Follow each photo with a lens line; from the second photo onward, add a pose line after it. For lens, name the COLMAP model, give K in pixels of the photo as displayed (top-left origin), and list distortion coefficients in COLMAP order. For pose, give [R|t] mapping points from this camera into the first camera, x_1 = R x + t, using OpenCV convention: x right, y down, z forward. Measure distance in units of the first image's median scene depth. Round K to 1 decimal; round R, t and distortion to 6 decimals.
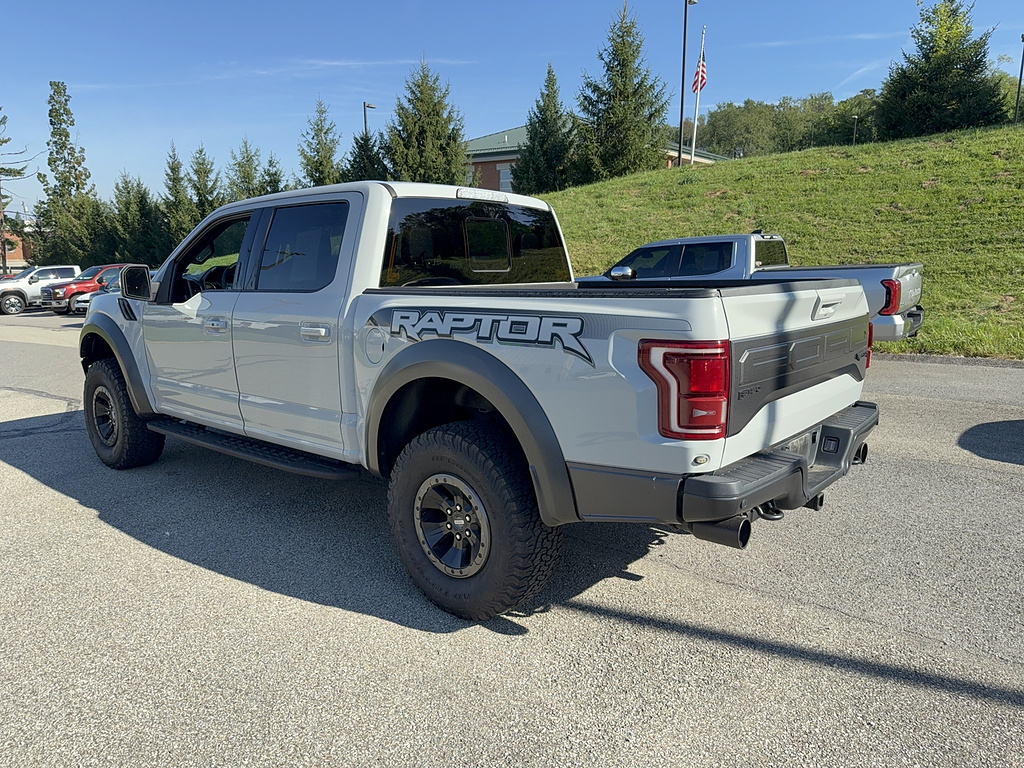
lens RADIAL K [[745.8, 0, 515.4], [0, 745.8, 383.0], [0, 0, 1]] dist [0.065433, -0.078020]
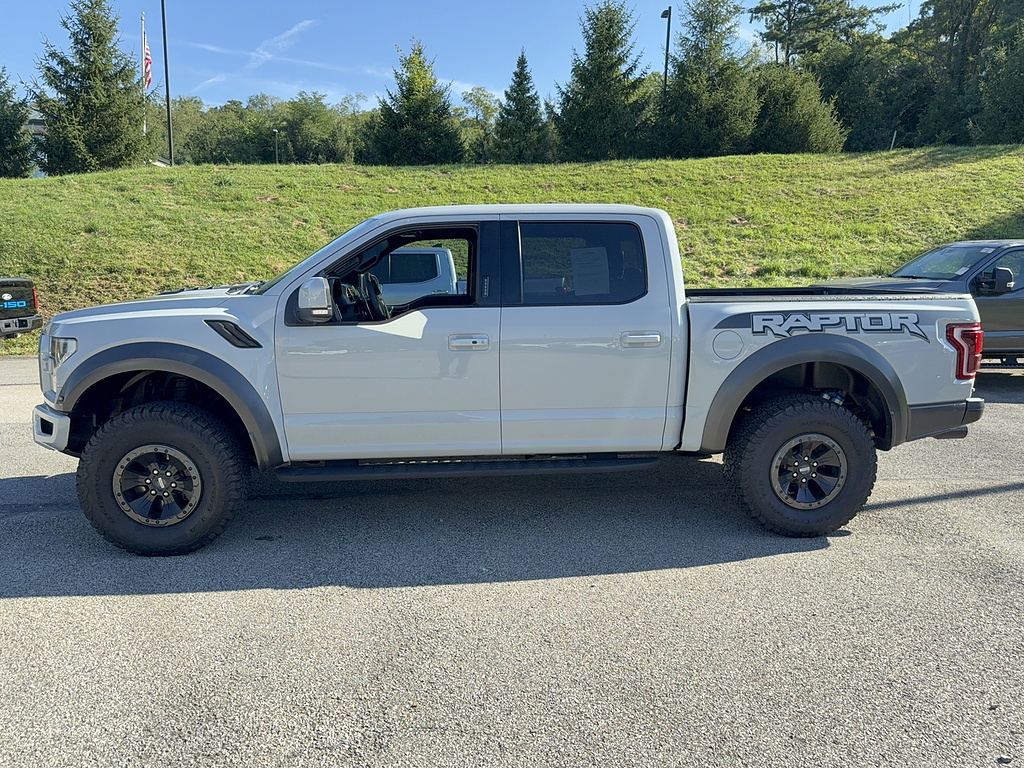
lens RADIAL K [[745.8, 0, 515.4], [0, 745.8, 383.0], [0, 0, 1]] dist [0.065433, -0.078020]
pose [[0.689398, -0.101496, 0.717237, -1.421779], [0.104794, 0.993694, 0.039892, -0.078845], [-0.716762, 0.047661, 0.695687, 0.433220]]
